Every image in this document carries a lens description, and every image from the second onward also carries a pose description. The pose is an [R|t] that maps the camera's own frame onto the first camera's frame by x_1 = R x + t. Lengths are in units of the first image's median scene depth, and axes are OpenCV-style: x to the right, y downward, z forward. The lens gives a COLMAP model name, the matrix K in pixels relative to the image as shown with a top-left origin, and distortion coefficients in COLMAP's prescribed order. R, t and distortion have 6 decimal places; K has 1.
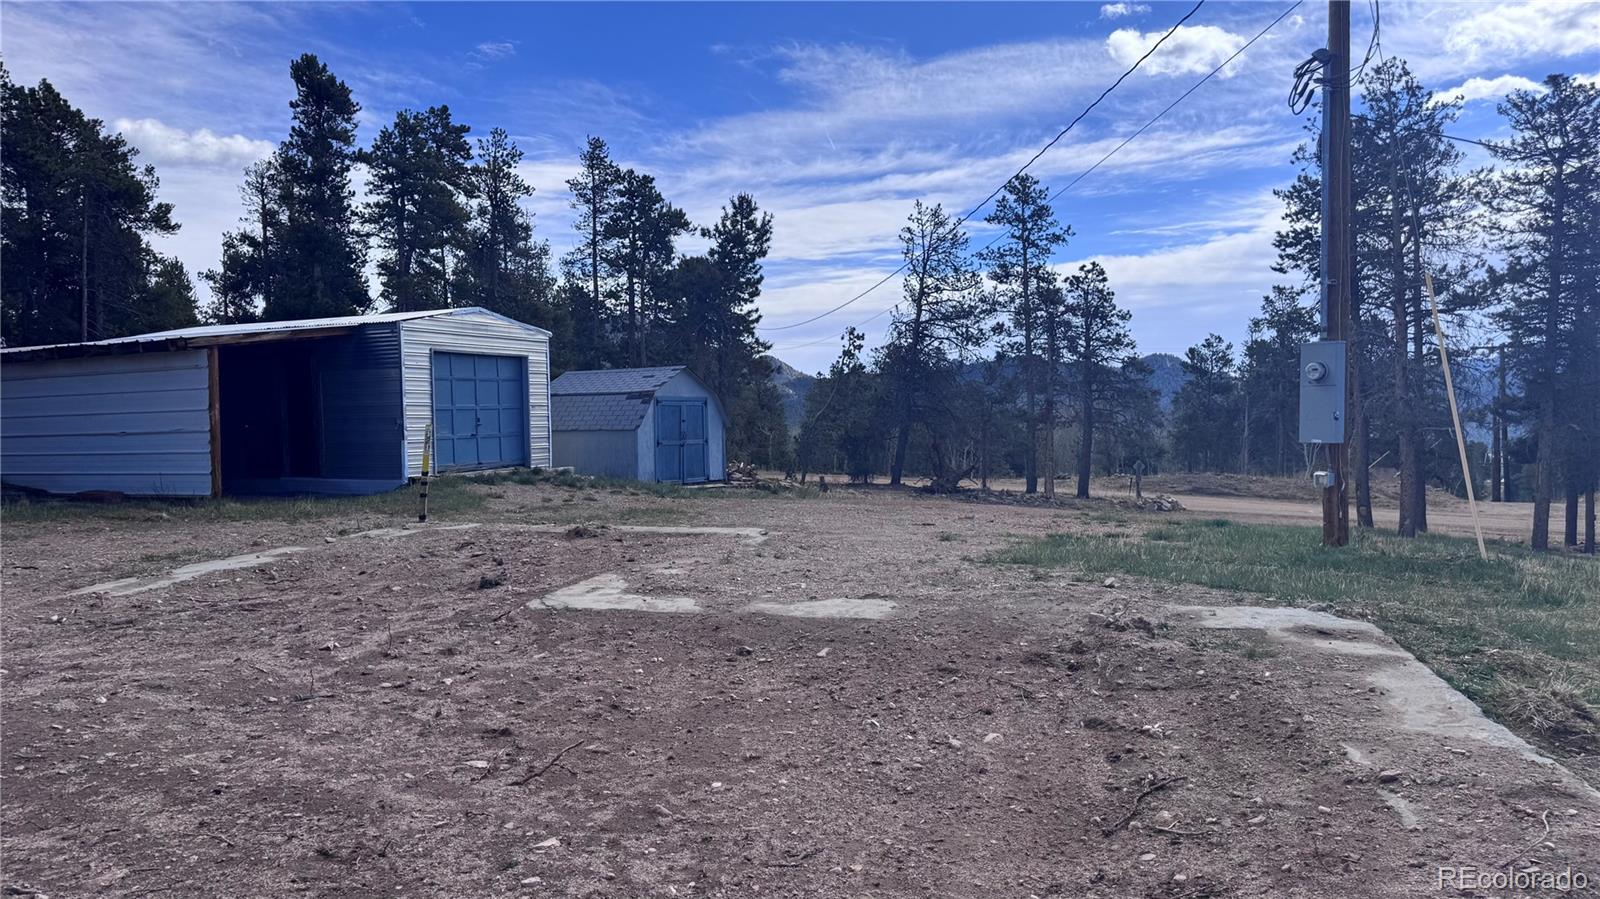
lens RADIAL K [[1067.2, 0, 800.0], [0, 1067.2, 449.5], [0, 0, 1]] dist [-0.001040, 0.006378]
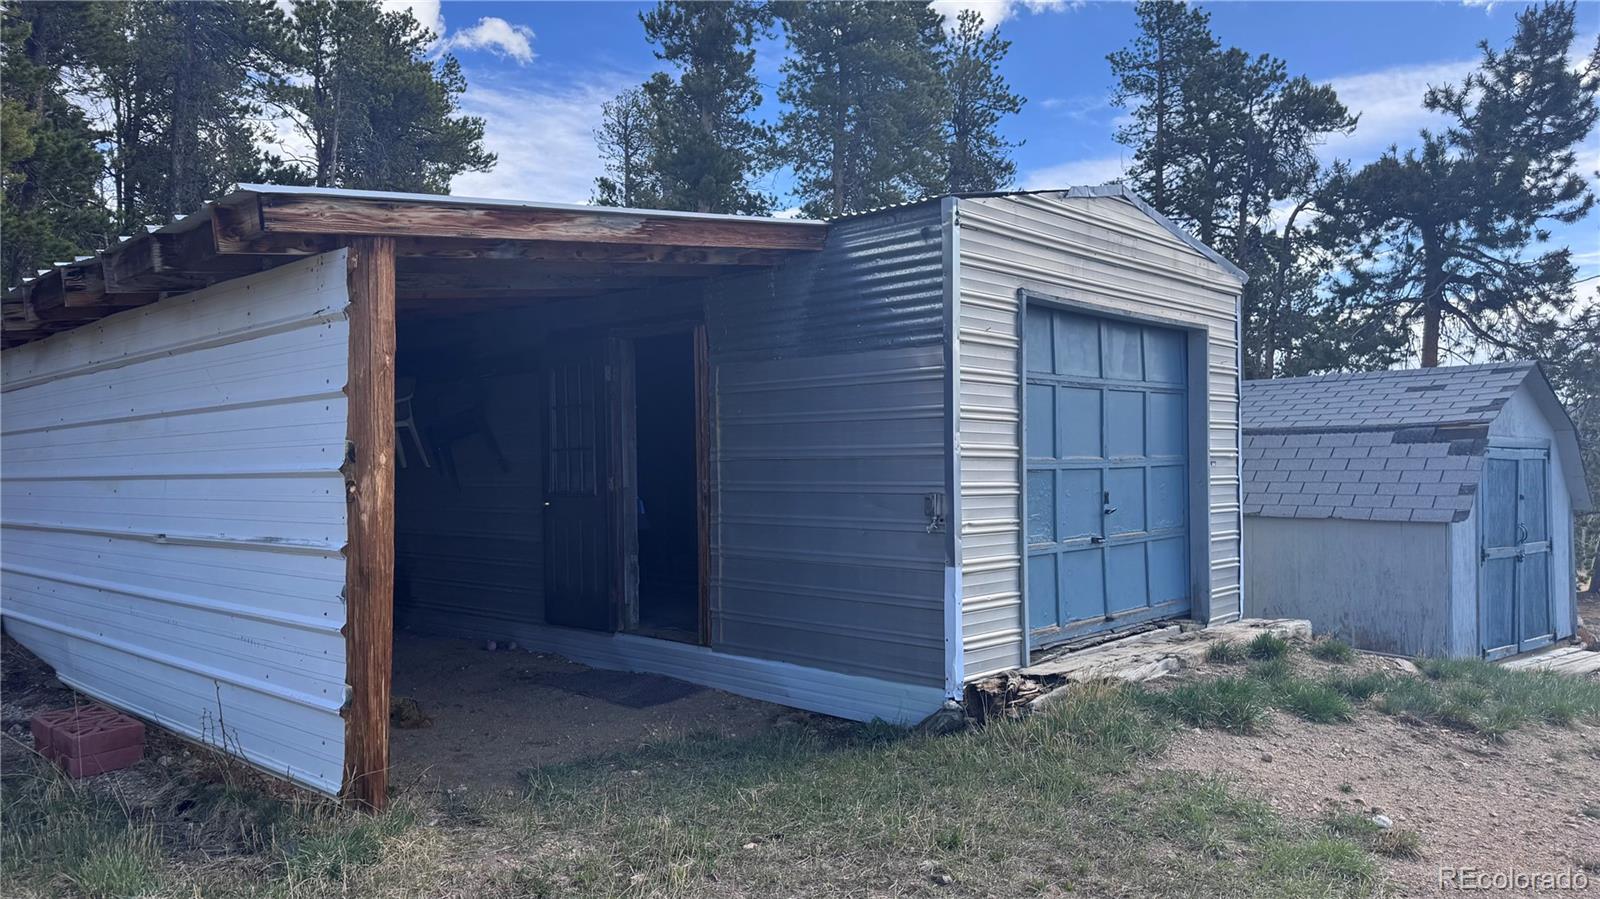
lens RADIAL K [[1130.2, 0, 800.0], [0, 1130.2, 449.5], [0, 0, 1]] dist [0.241575, 0.001394]
pose [[0.947277, 0.008180, -0.320311, -0.218266], [-0.021829, 0.998999, -0.039046, -0.021140], [0.319671, 0.043980, 0.946507, 0.470756]]
